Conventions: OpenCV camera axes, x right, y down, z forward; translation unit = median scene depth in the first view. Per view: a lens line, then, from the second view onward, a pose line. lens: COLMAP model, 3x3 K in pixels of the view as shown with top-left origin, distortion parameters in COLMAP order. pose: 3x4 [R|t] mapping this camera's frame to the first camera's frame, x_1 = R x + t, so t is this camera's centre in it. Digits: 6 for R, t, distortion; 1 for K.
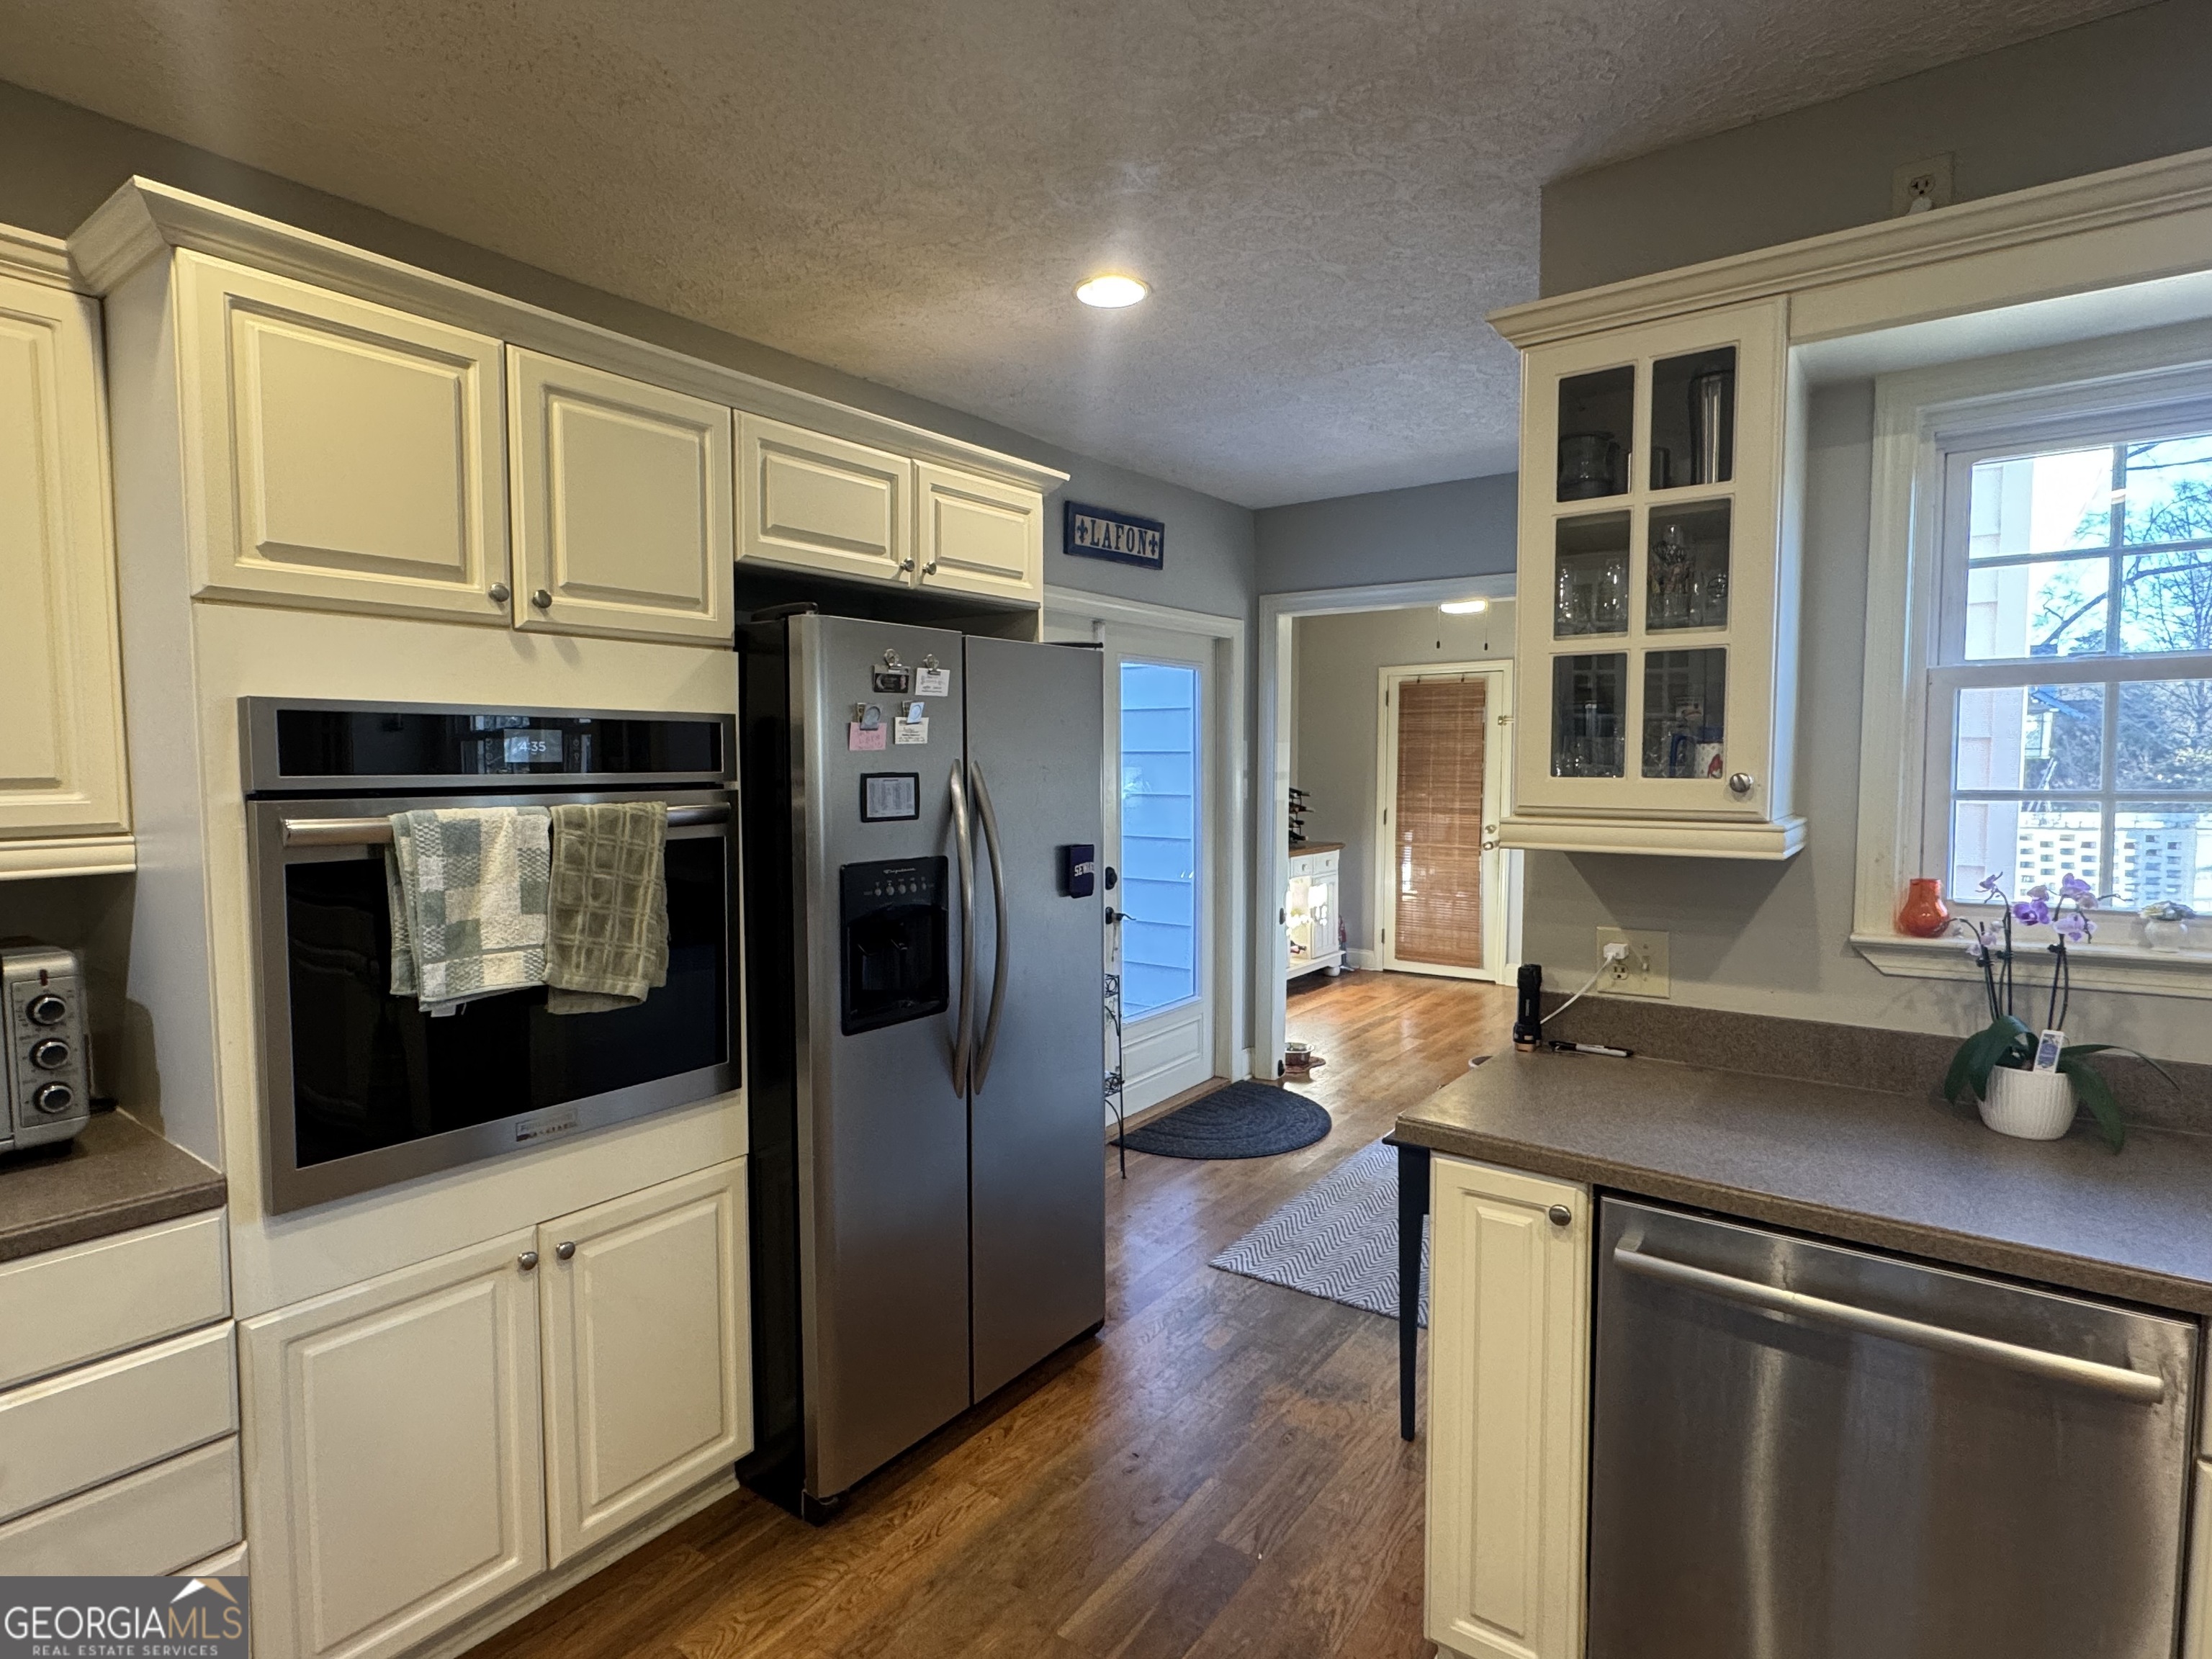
lens RADIAL K [[1143.2, 0, 1099.6], [0, 1143.2, 828.6], [0, 0, 1]] dist [-0.002884, 0.000453]
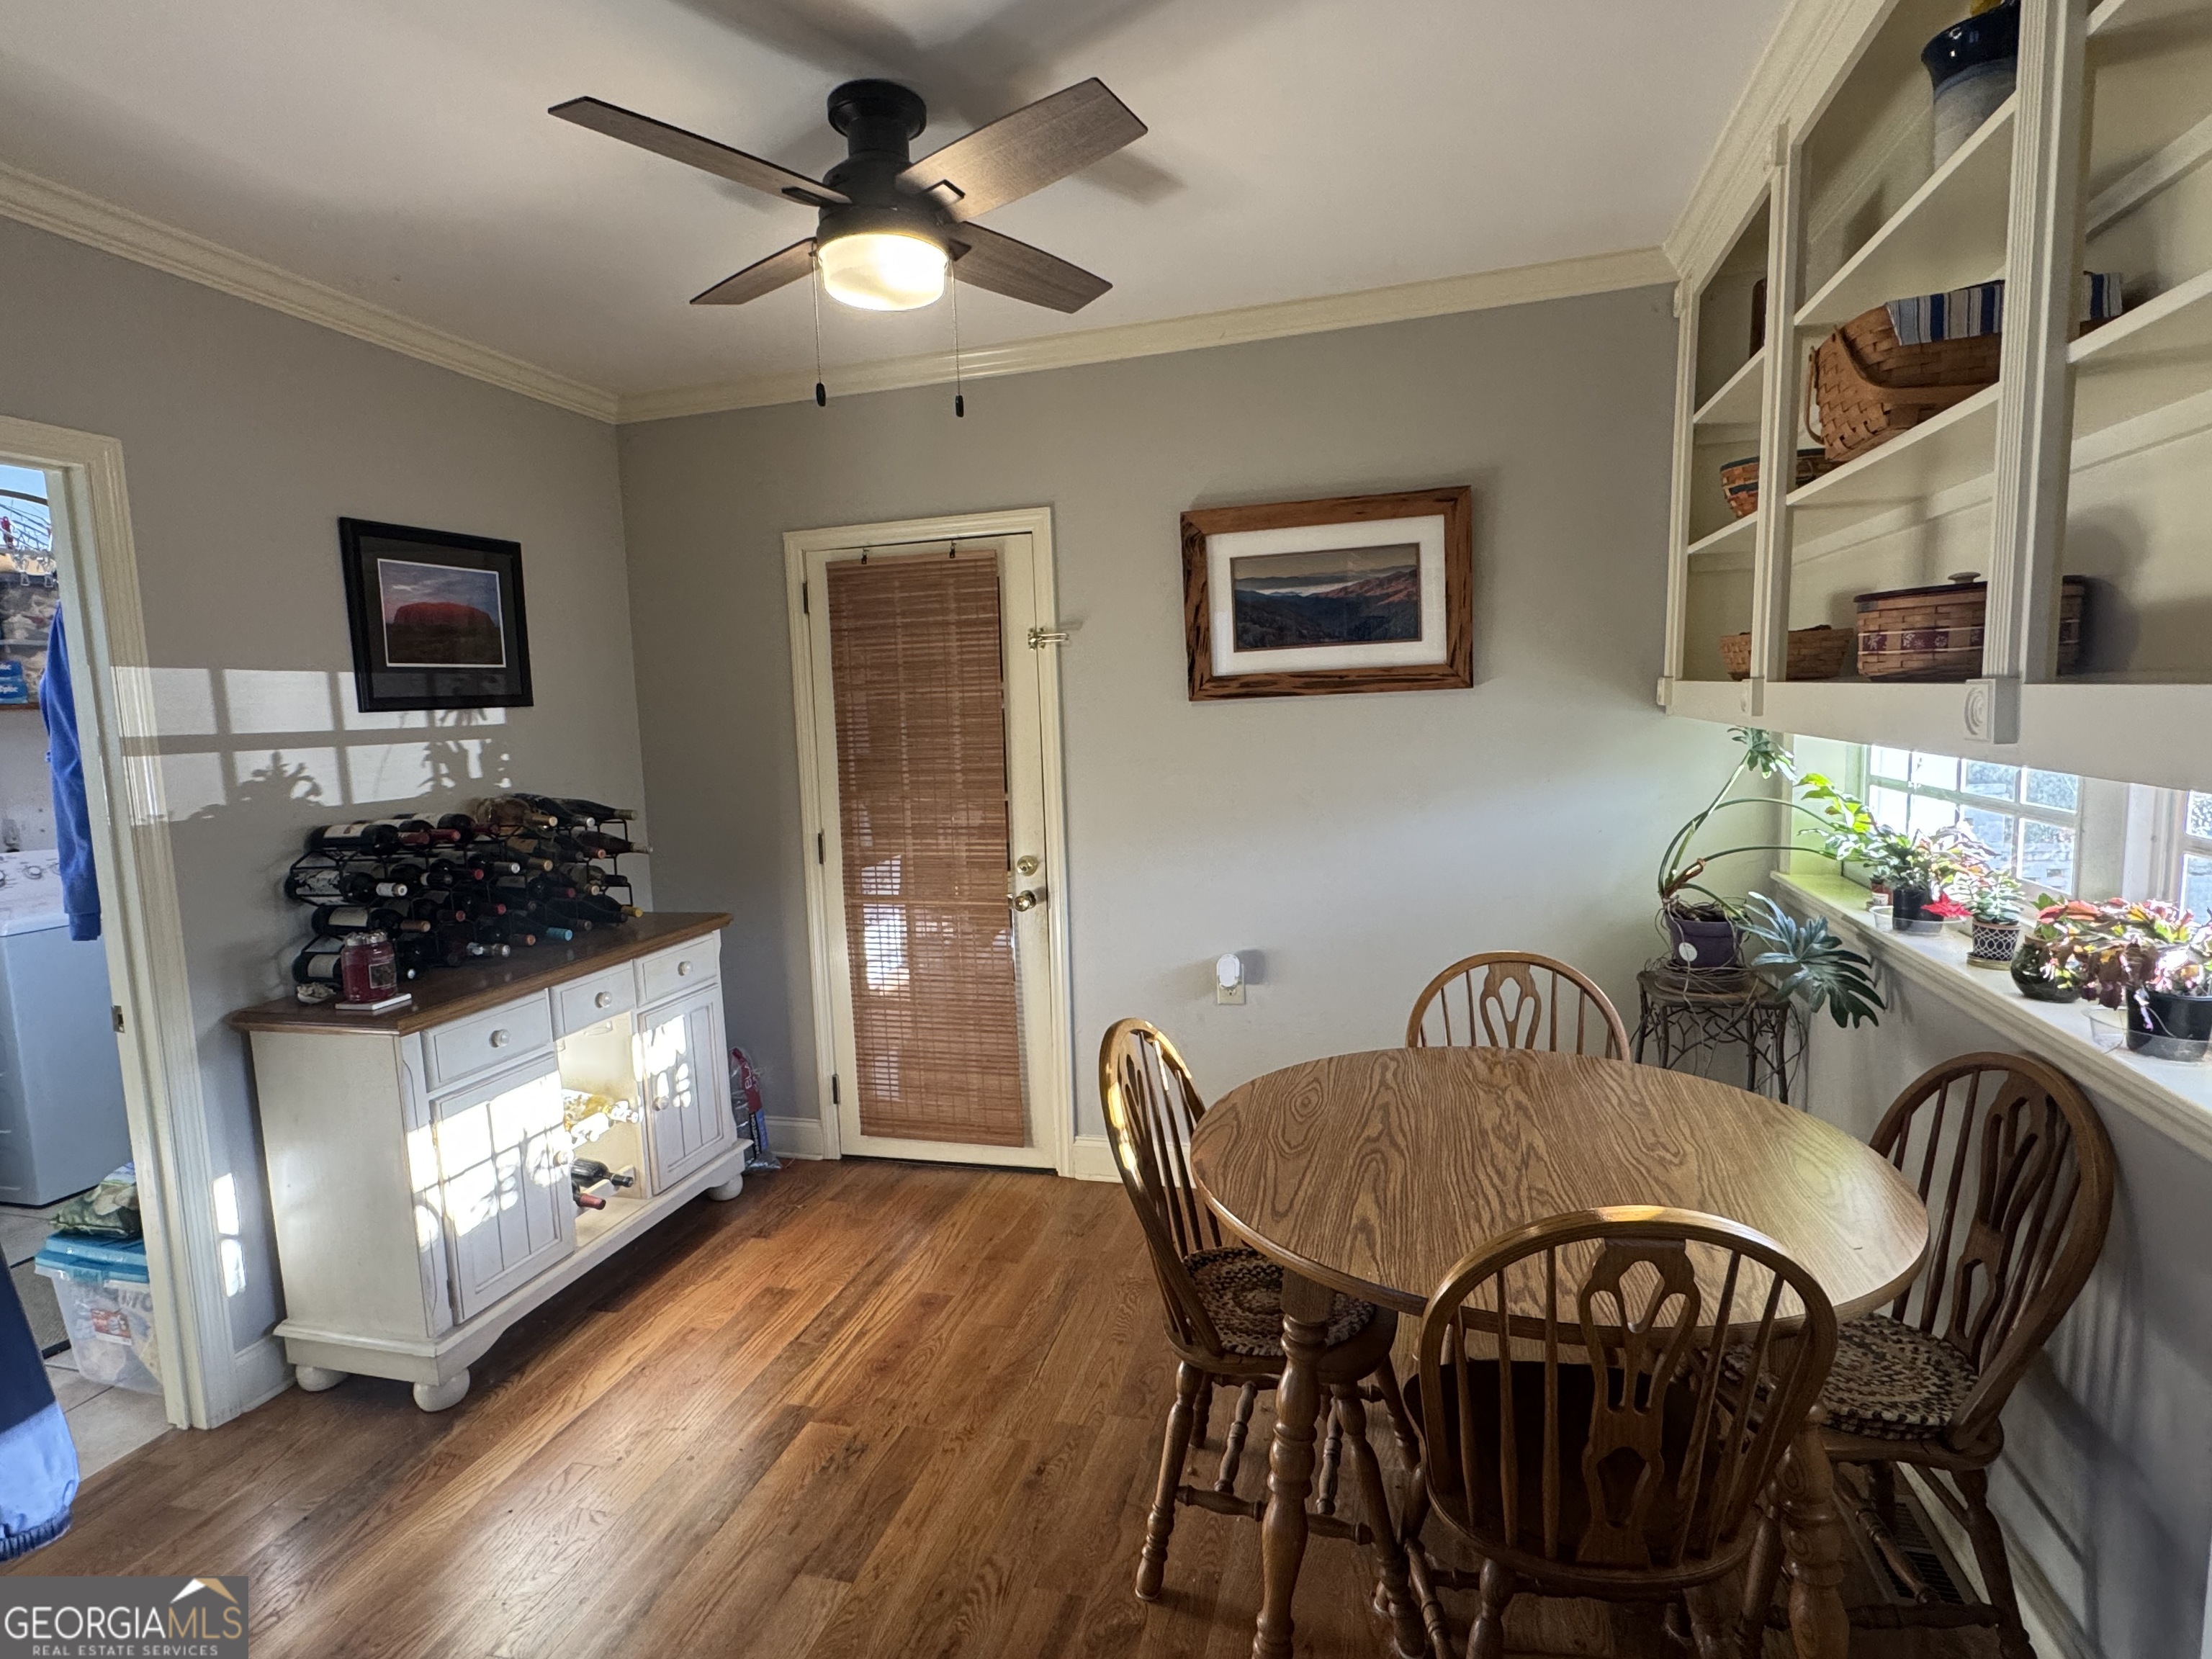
lens RADIAL K [[1137.1, 0, 1106.0], [0, 1137.1, 829.5], [0, 0, 1]] dist [-0.000980, 0.000195]
pose [[0.929824, -0.071327, 0.361027, 0.663221], [0.058331, 0.997201, 0.046782, -0.116178], [-0.363353, -0.022440, 0.931381, 1.790839]]
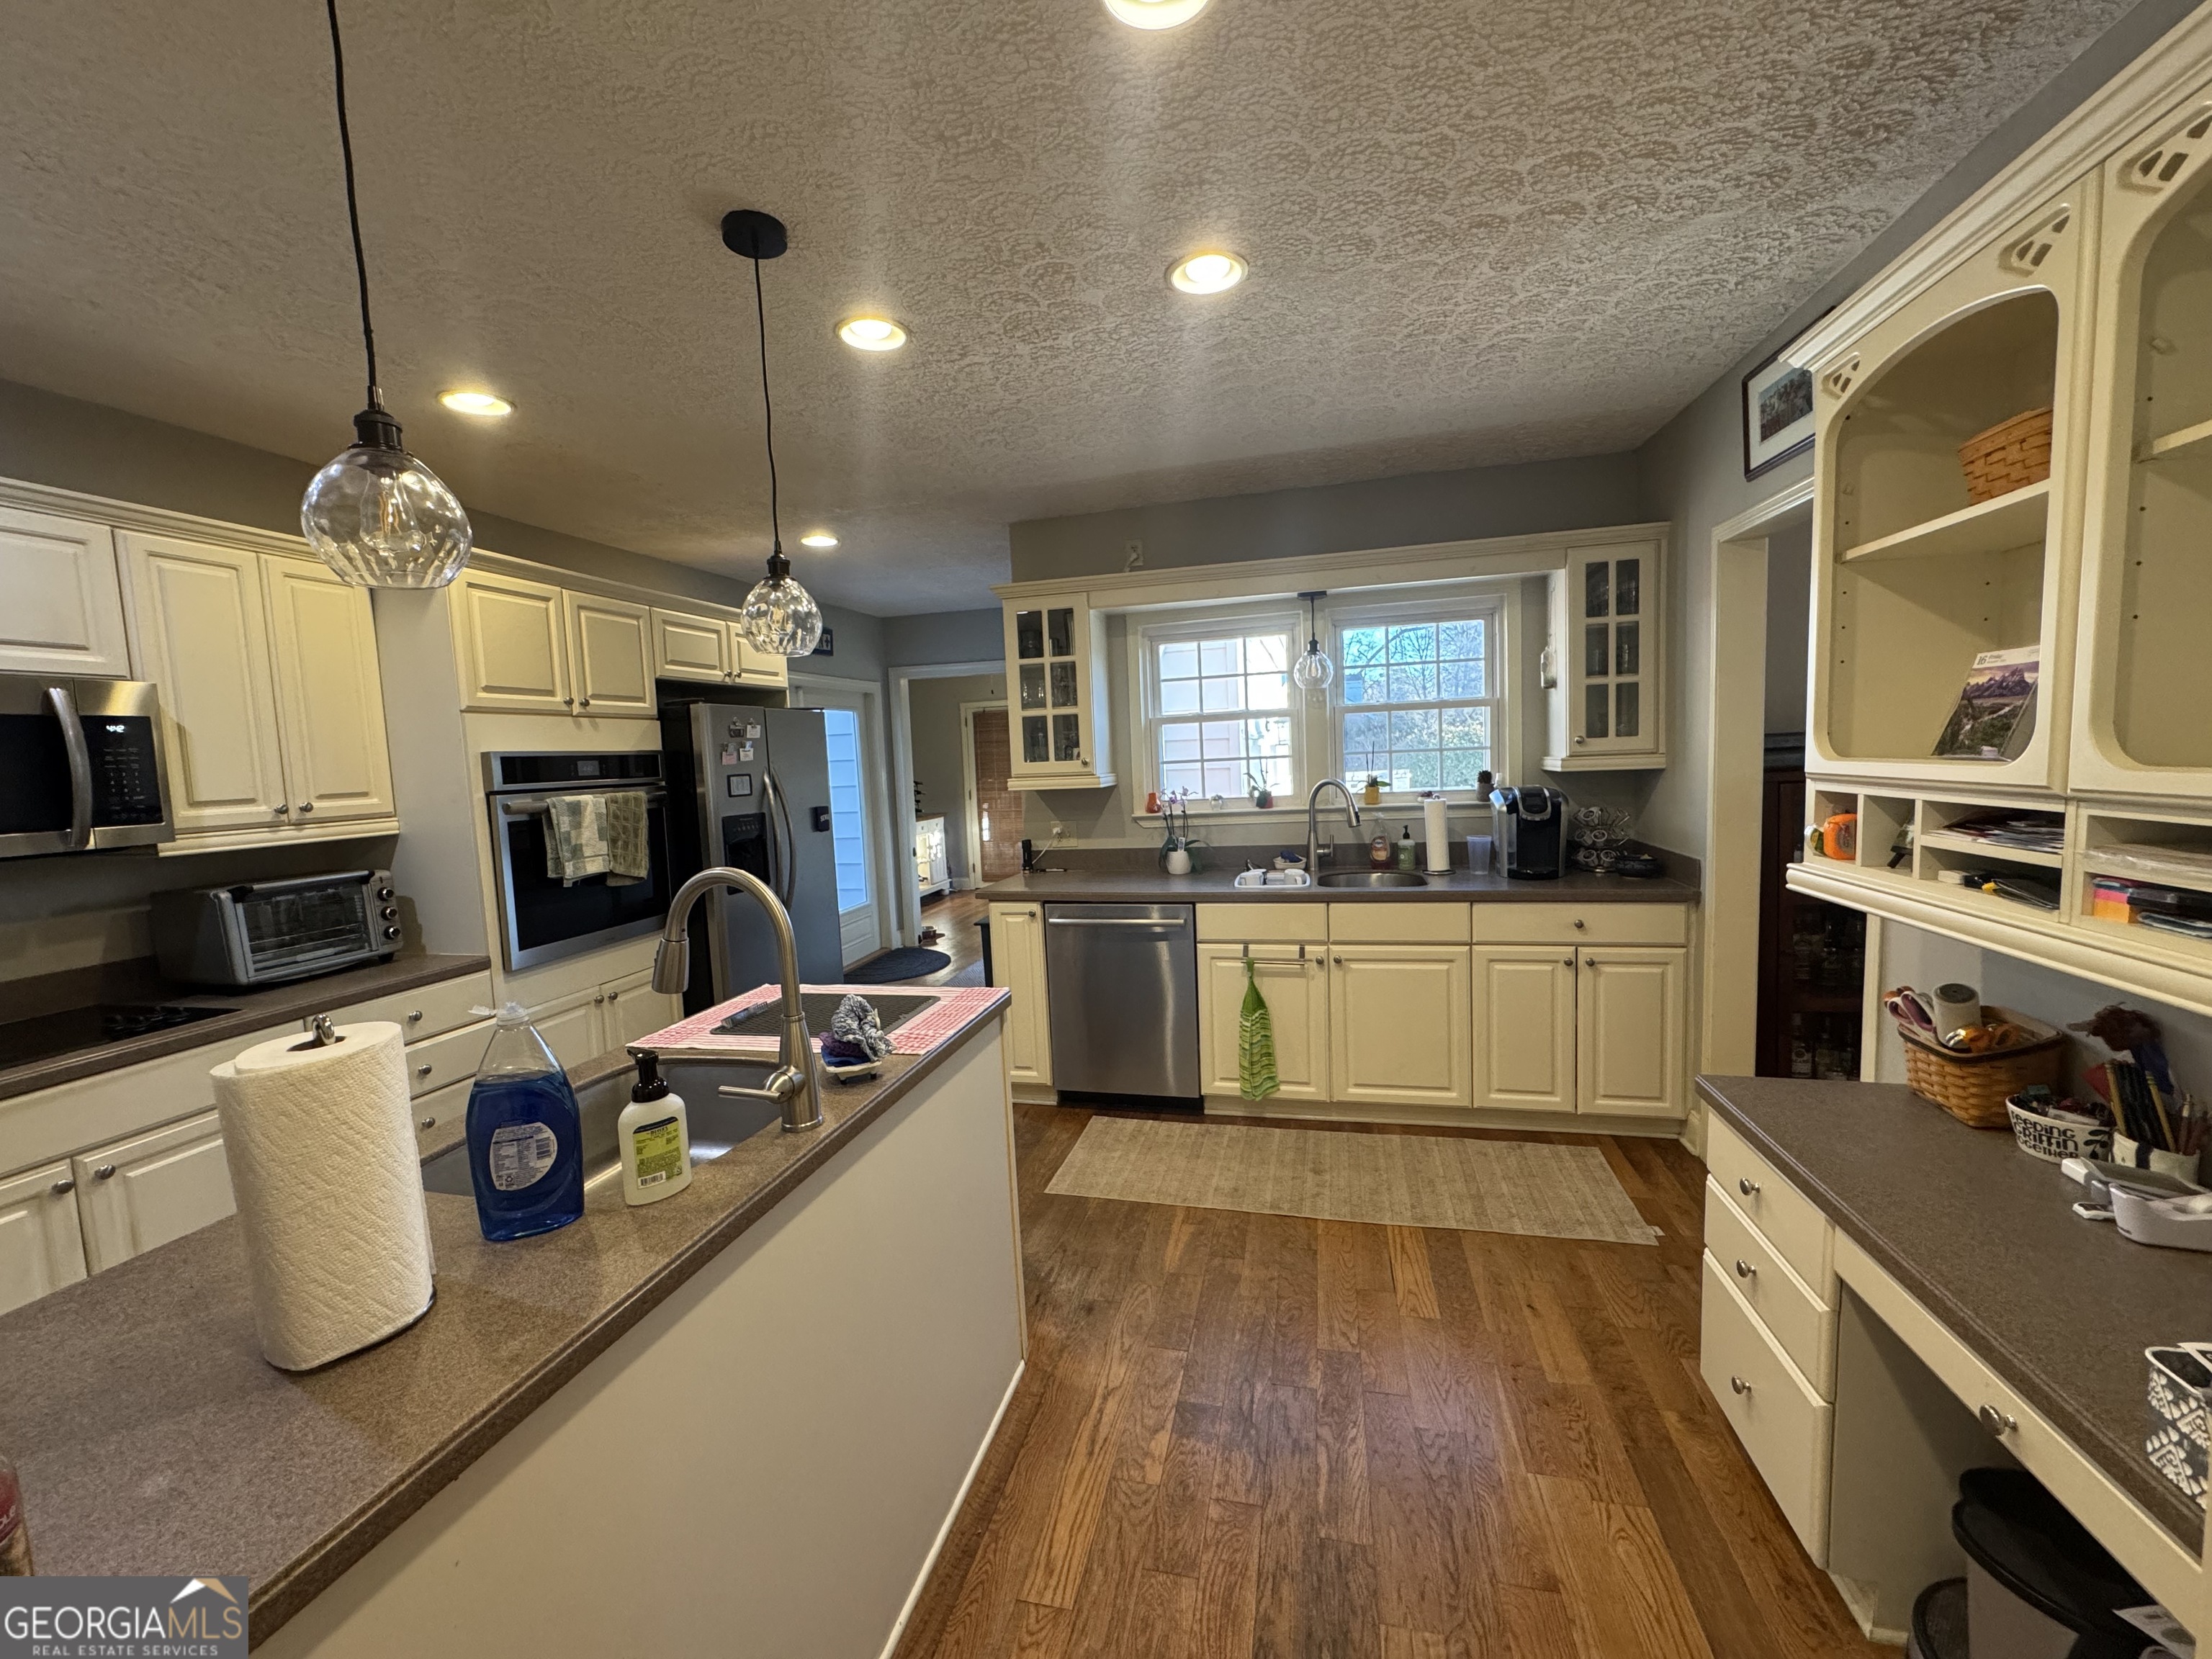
lens RADIAL K [[885.6, 0, 1097.2], [0, 885.6, 833.1], [0, 0, 1]] dist [0.011963, 0.000109]
pose [[0.925853, -0.073111, 0.370743, -0.190907], [0.065877, 0.997309, 0.032158, 0.054287], [-0.372097, -0.005351, 0.928179, -0.837358]]
